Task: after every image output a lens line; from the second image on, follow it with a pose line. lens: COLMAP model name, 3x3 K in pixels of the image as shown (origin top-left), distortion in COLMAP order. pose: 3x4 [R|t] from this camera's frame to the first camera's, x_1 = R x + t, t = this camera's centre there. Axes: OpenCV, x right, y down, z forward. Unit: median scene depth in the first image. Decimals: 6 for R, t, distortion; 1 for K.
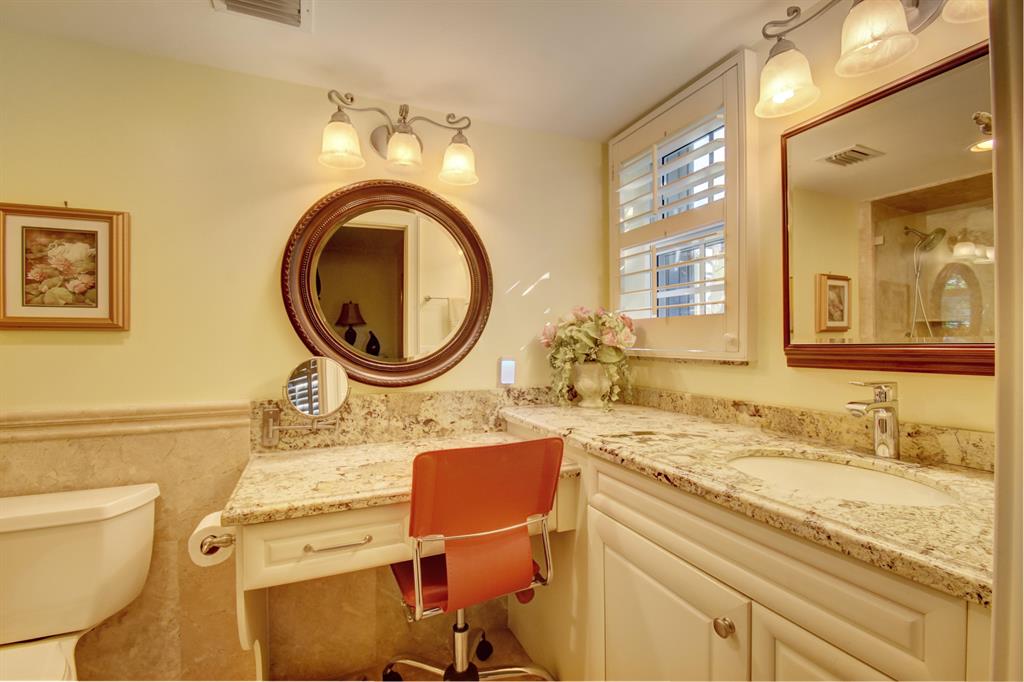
lens RADIAL K [[447.8, 0, 509.6], [0, 447.8, 338.3], [0, 0, 1]] dist [0.003614, -0.011806]
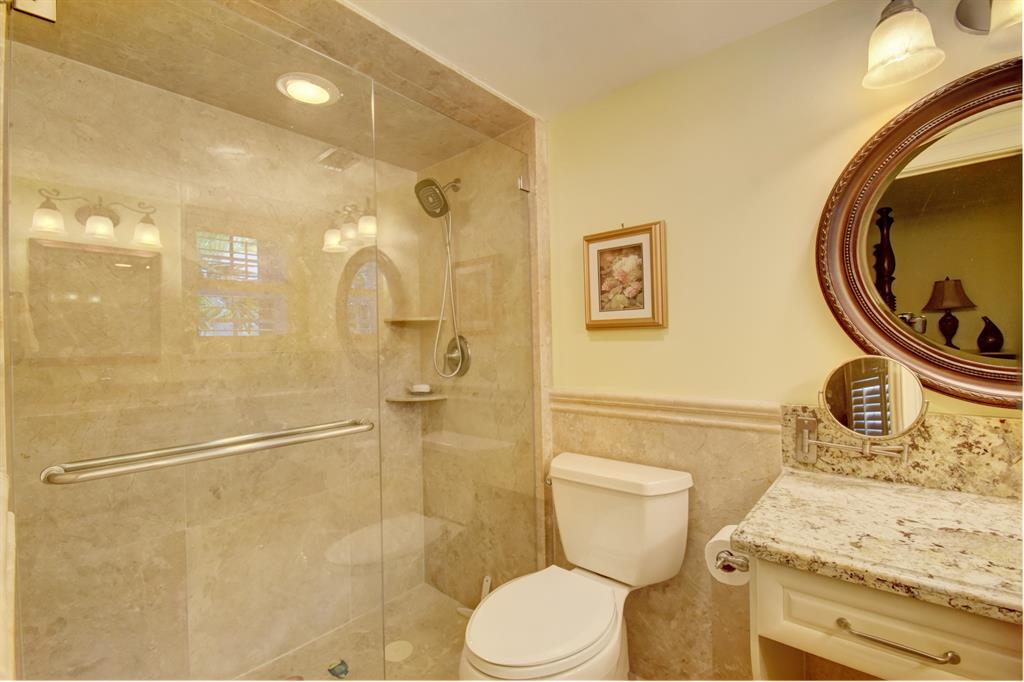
lens RADIAL K [[447.8, 0, 509.6], [0, 447.8, 338.3], [0, 0, 1]] dist [0.003614, -0.011806]
pose [[0.428643, -0.010404, -0.903414, -0.026317], [0.024255, 0.999706, -0.000005, -0.000929], [0.903148, -0.021910, 0.428769, 0.183930]]
